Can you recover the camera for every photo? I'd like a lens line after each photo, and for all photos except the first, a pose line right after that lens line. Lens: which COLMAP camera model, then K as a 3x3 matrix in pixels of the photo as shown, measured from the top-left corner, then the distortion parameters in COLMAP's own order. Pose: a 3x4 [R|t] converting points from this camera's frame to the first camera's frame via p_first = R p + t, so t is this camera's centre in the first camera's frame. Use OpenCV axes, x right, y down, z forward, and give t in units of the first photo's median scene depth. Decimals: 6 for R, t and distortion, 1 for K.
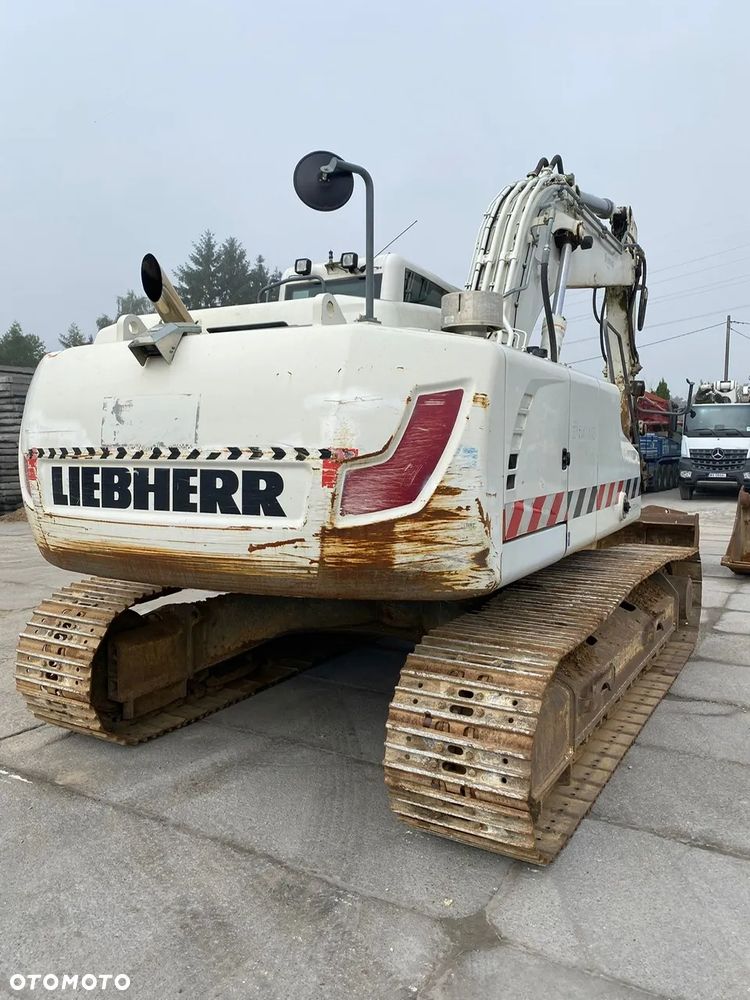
lens RADIAL K [[751.5, 0, 372.3], [0, 751.5, 490.5], [0, 0, 1]] dist [0.073232, -0.101366]
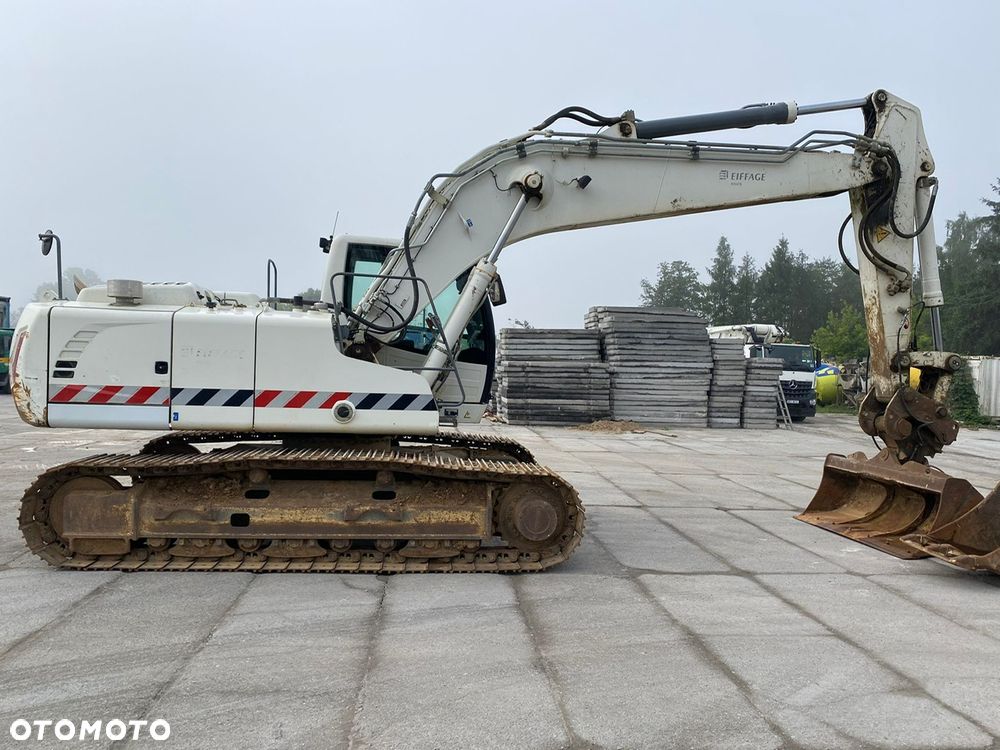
lens RADIAL K [[753.2, 0, 497.2], [0, 753.2, 379.9], [0, 0, 1]] dist [0.032761, -0.035322]
pose [[0.600947, 0.034515, -0.798543, 2.501173], [-0.080339, 0.996616, -0.017383, -0.054684], [0.795241, 0.074600, 0.601687, 0.691996]]
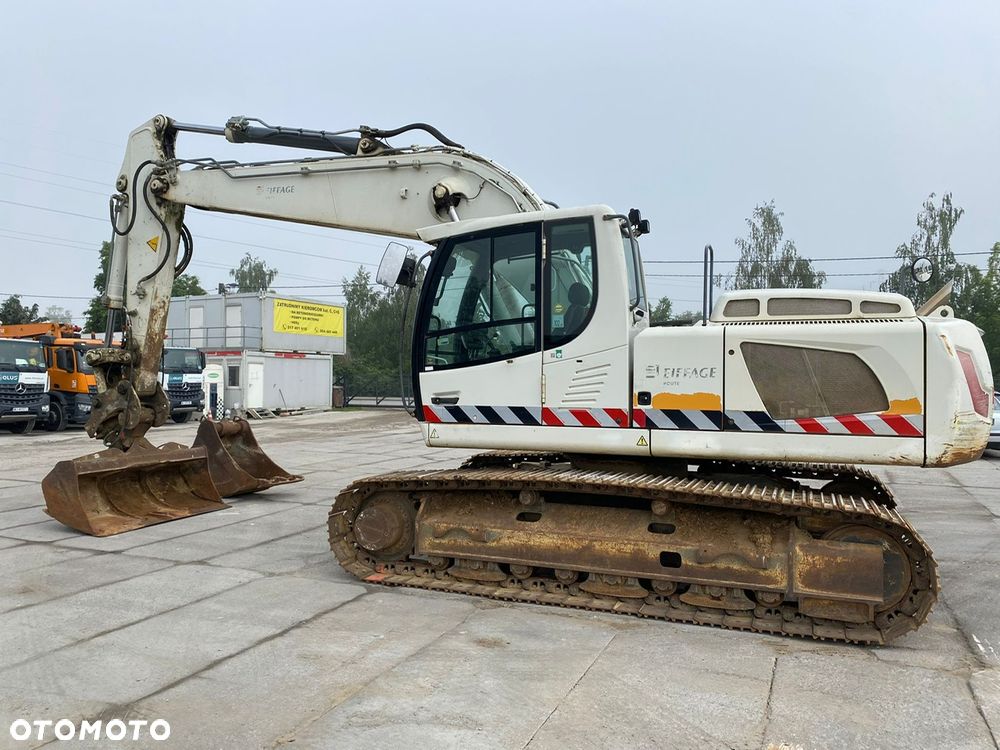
lens RADIAL K [[751.5, 0, 501.5], [0, 751.5, 372.3], [0, 0, 1]] dist [0.073232, -0.101366]
pose [[-0.143382, 0.005986, 0.989649, -2.101839], [0.055557, 0.998453, 0.002010, -0.156525], [-0.988107, 0.055270, -0.143493, 2.511988]]
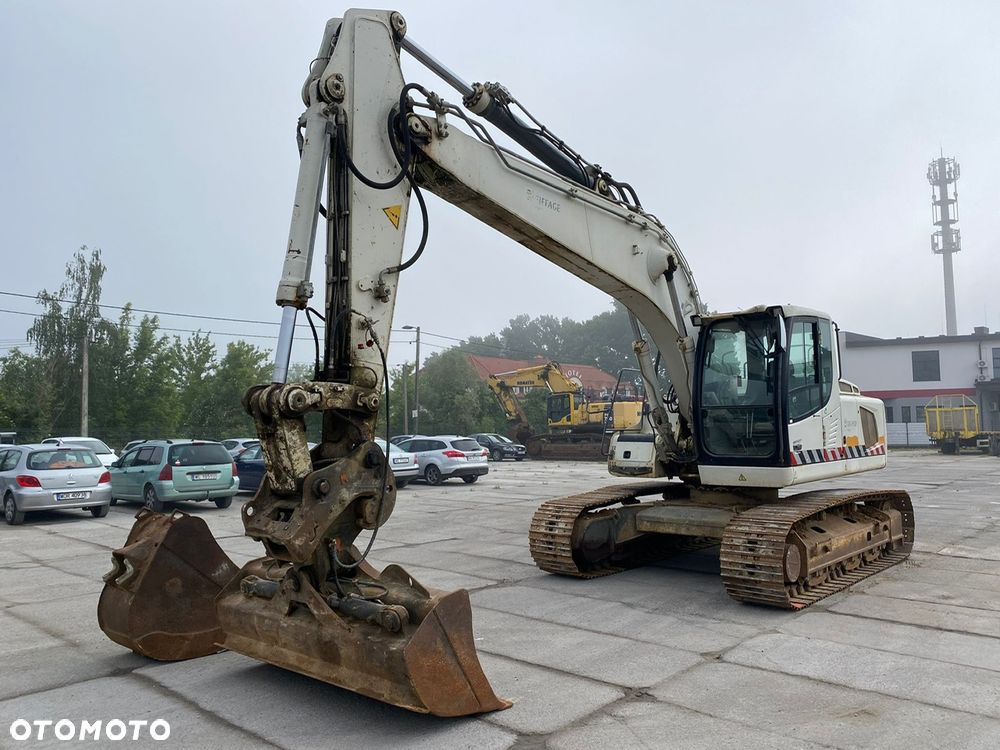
lens RADIAL K [[753.4, 0, 505.0], [0, 753.4, 374.0], [0, 0, 1]] dist [0.071648, -0.105430]
pose [[-0.981197, 0.020045, 0.191965, 0.458839], [0.018728, 0.999787, -0.008674, -0.331097], [-0.192098, -0.004916, -0.981363, 5.136733]]
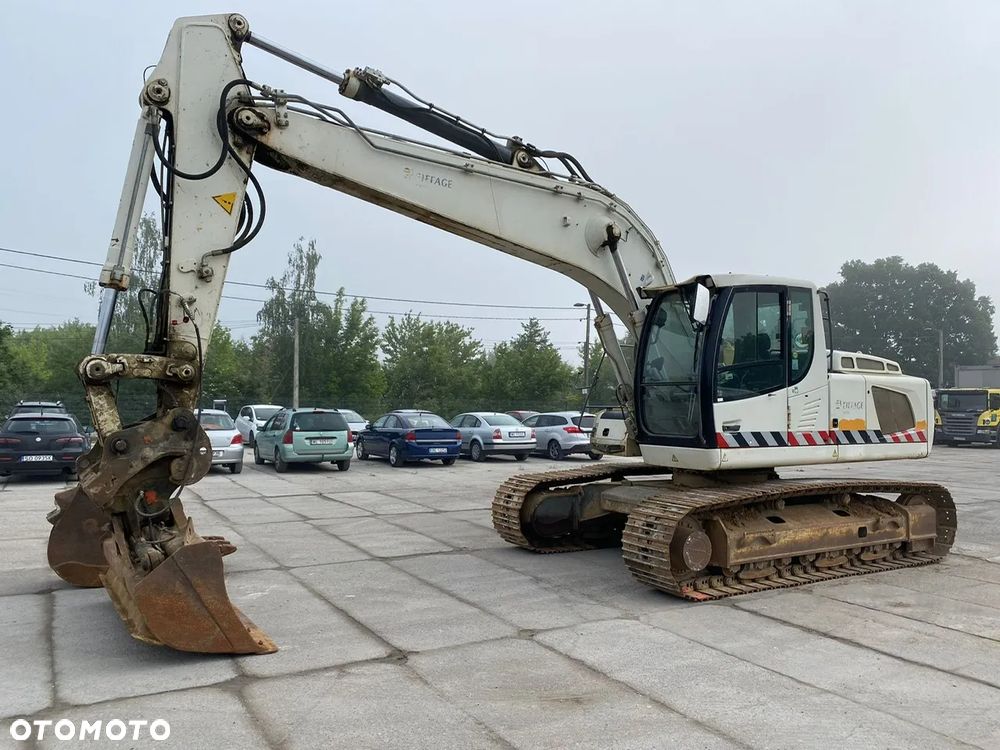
lens RADIAL K [[751.5, 0, 501.5], [0, 751.5, 372.3], [0, 0, 1]] dist [0.073232, -0.101366]
pose [[-0.881103, 0.005874, 0.472887, -0.515674], [0.014307, 0.999796, 0.014238, -0.304335], [-0.472707, 0.019311, -0.881008, 4.832649]]
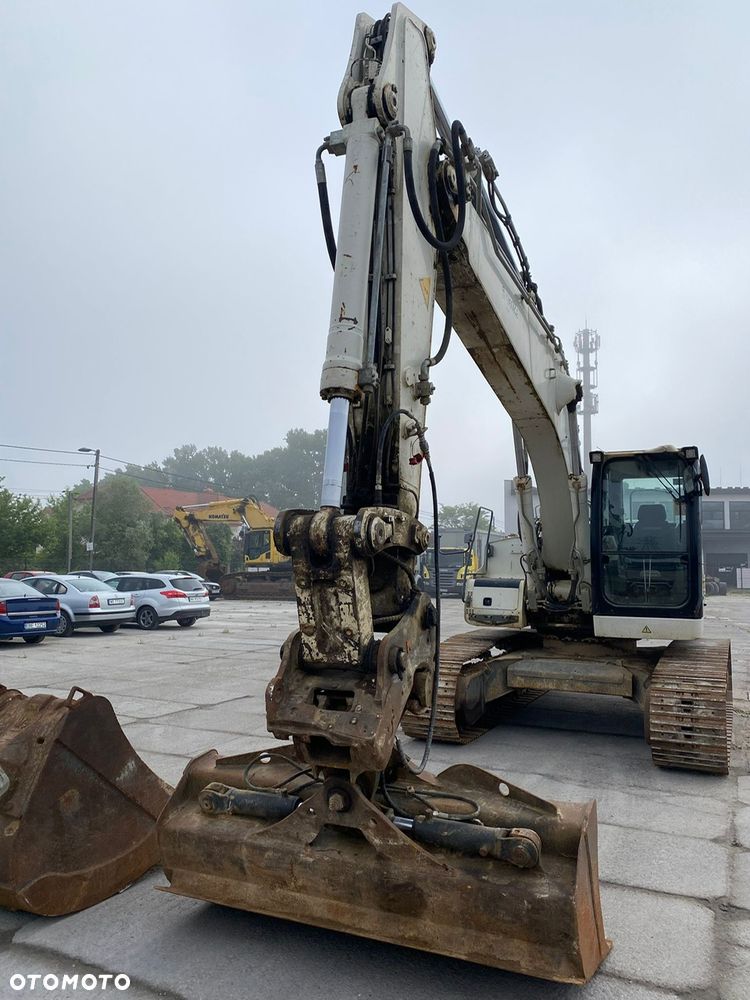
lens RADIAL K [[758.2, 0, 375.0], [0, 758.2, 500.0], [0, 0, 1]] dist [0.066831, -0.092235]
pose [[-0.995719, -0.021768, -0.089837, 1.268468], [-0.019766, 0.999537, -0.023121, -0.320540], [0.090298, -0.021246, -0.995688, 4.763007]]
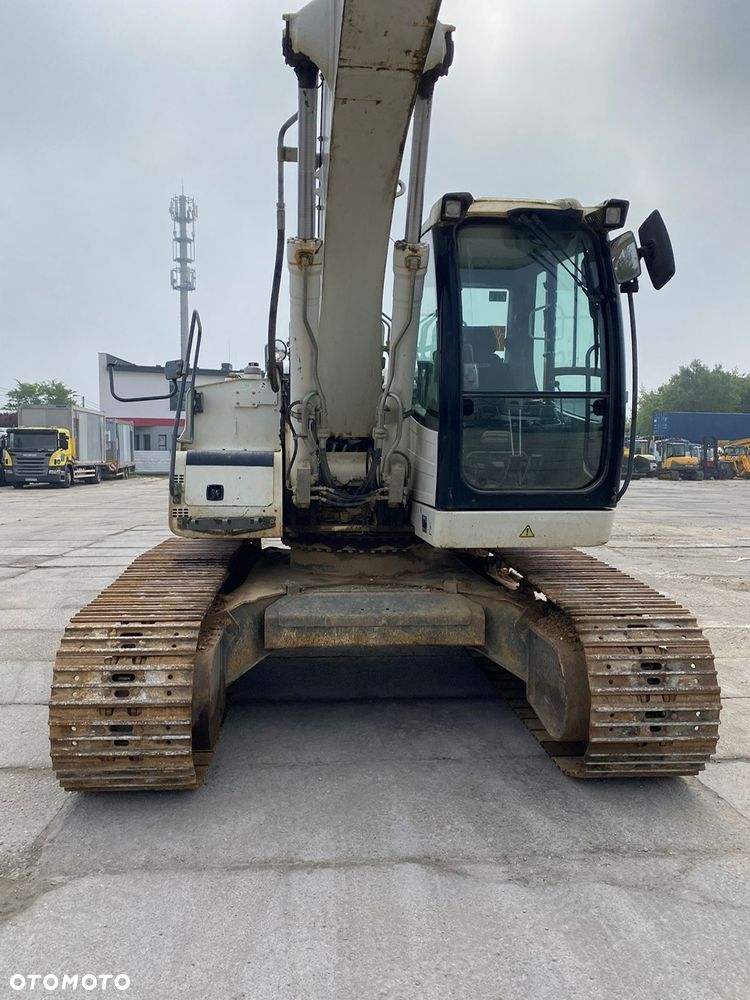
lens RADIAL K [[753.4, 0, 362.1], [0, 753.4, 502.1], [0, 0, 1]] dist [0.071648, -0.105430]
pose [[-0.822485, 0.030134, -0.567988, 1.193576], [-0.041891, 0.992674, 0.113326, -0.173935], [0.567242, 0.117003, -0.815198, 3.316268]]
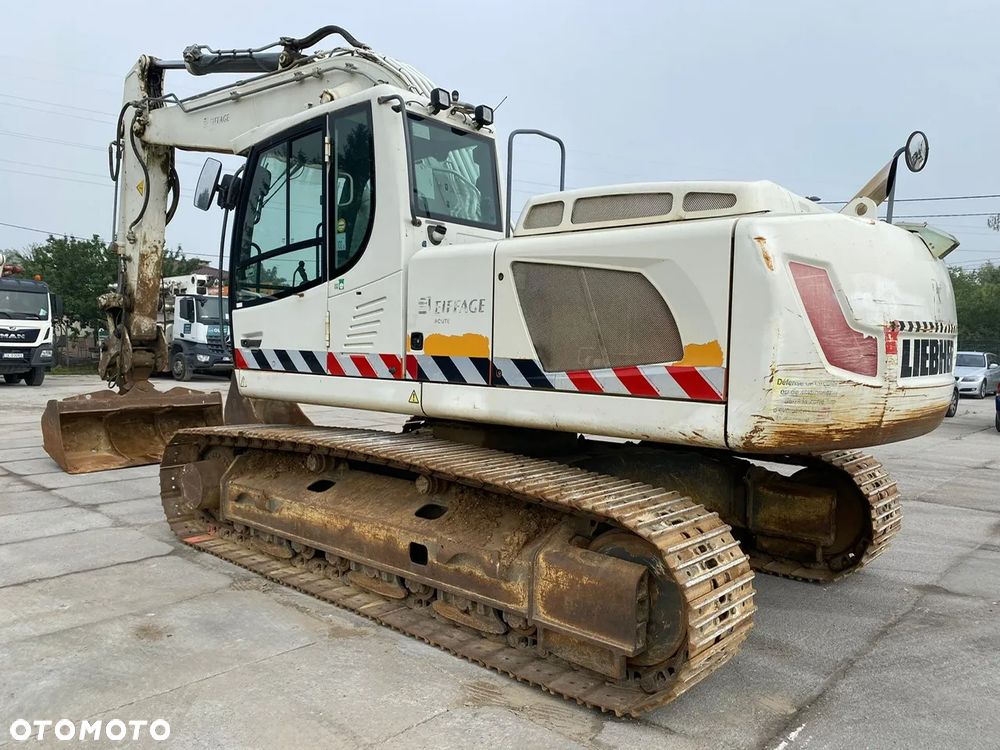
lens RADIAL K [[758.2, 0, 494.9], [0, 758.2, 379.0], [0, 0, 1]] dist [0.066831, -0.092235]
pose [[0.197832, -0.051587, 0.978878, -1.664389], [0.043270, 0.998100, 0.043855, -0.052306], [-0.979280, 0.033681, 0.199688, 1.460115]]
